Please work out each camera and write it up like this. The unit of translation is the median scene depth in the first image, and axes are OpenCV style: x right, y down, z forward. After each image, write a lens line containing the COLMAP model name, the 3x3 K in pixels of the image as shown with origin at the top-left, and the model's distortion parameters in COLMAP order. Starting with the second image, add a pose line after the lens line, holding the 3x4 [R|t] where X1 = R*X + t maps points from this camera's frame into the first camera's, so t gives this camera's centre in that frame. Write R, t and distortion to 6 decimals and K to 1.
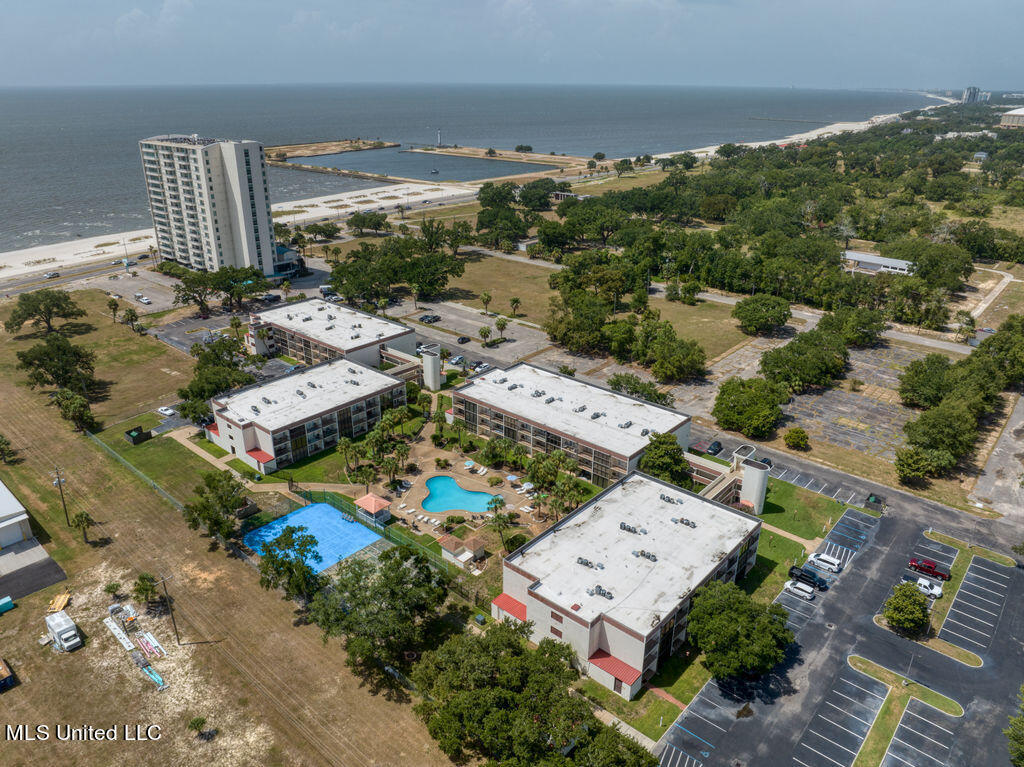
lens RADIAL K [[730.5, 0, 511.6], [0, 730.5, 386.2], [0, 0, 1]] dist [-0.052095, 0.021343]
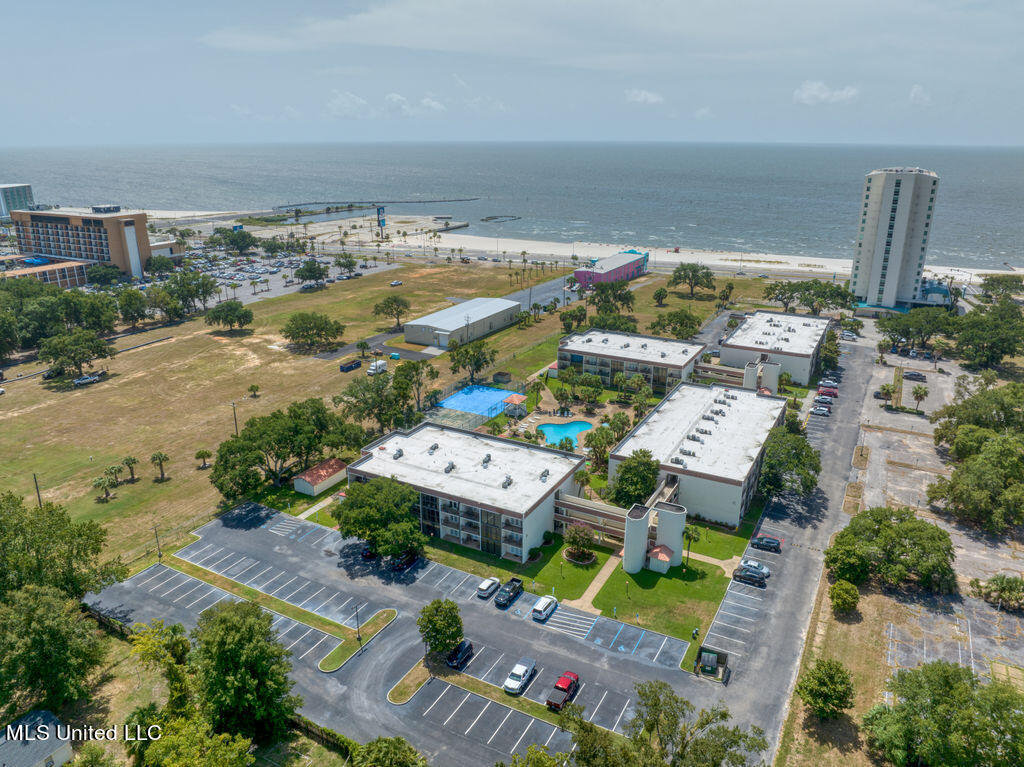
lens RADIAL K [[730.5, 0, 512.7], [0, 730.5, 385.3], [0, 0, 1]] dist [-0.052095, 0.021343]
pose [[0.218885, 0.314578, -0.923650, 0.851720], [-0.385168, 0.897590, 0.214426, -0.122351], [0.896513, 0.308826, 0.317634, 0.454725]]
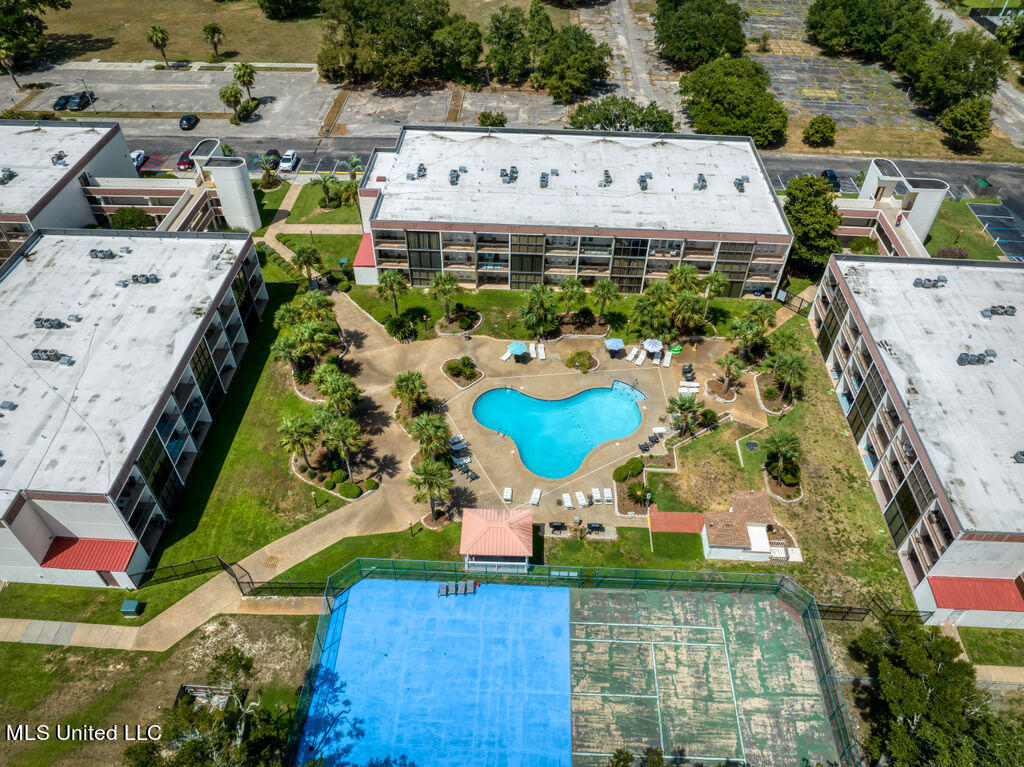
lens RADIAL K [[730.5, 0, 512.1], [0, 730.5, 390.2], [0, 0, 1]] dist [-0.052095, 0.021343]
pose [[0.777986, -0.436022, 0.452353, -0.281982], [0.239343, 0.871374, 0.428279, -0.082931], [-0.580907, -0.224928, 0.782275, 0.543825]]
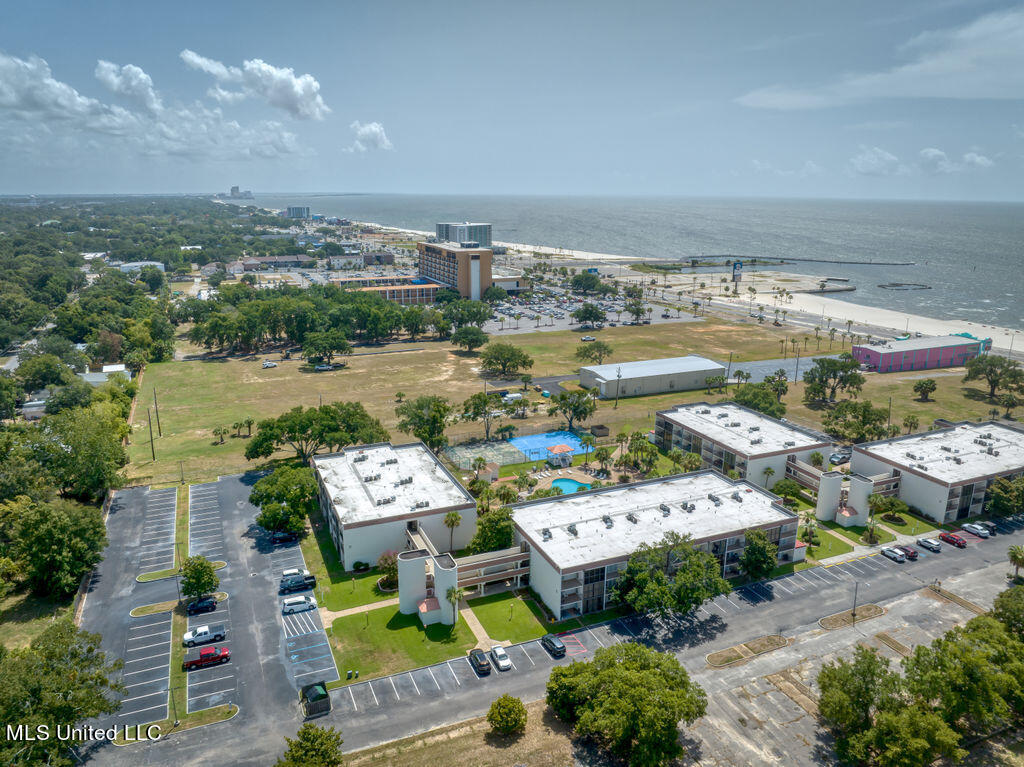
lens RADIAL K [[730.5, 0, 509.1], [0, 730.5, 380.6], [0, 0, 1]] dist [-0.052095, 0.021343]
pose [[-0.438185, 0.223979, -0.870533, 0.804373], [-0.360423, 0.843418, 0.398423, -0.362502], [0.823461, 0.488343, -0.288846, 1.014726]]
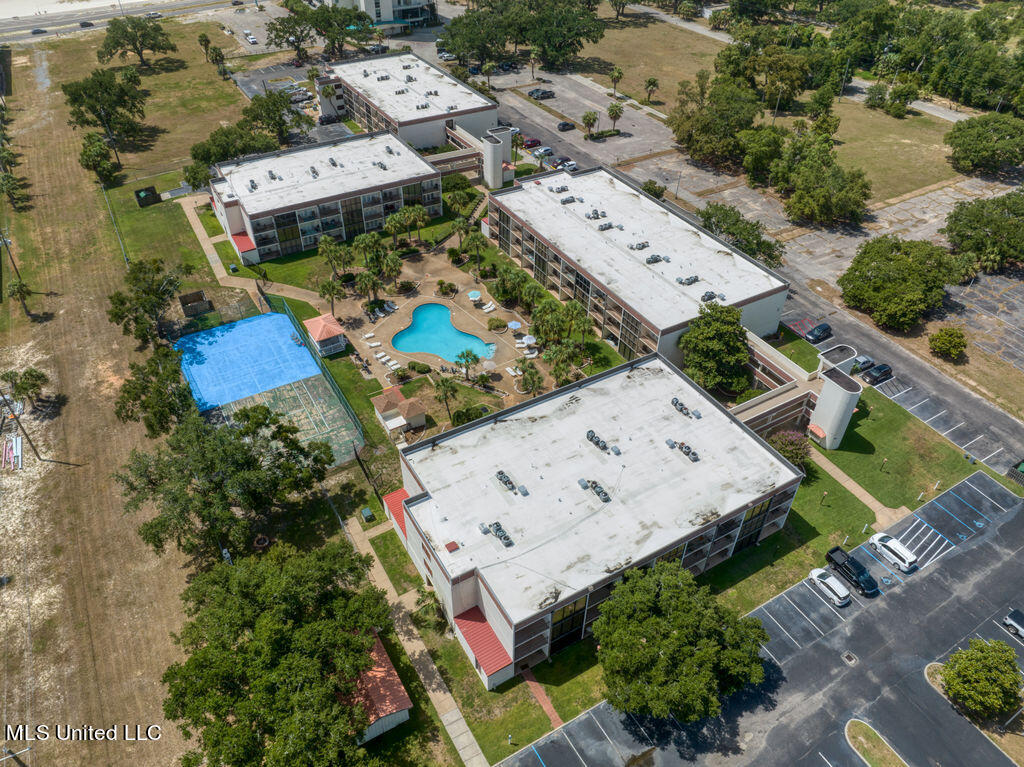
lens RADIAL K [[730.5, 0, 510.6], [0, 730.5, 384.1], [0, 0, 1]] dist [-0.052095, 0.021343]
pose [[0.948359, 0.207226, -0.240151, 0.170433], [-0.130050, 0.944558, 0.301490, -0.039528], [0.289313, -0.254689, 0.922730, 0.248041]]
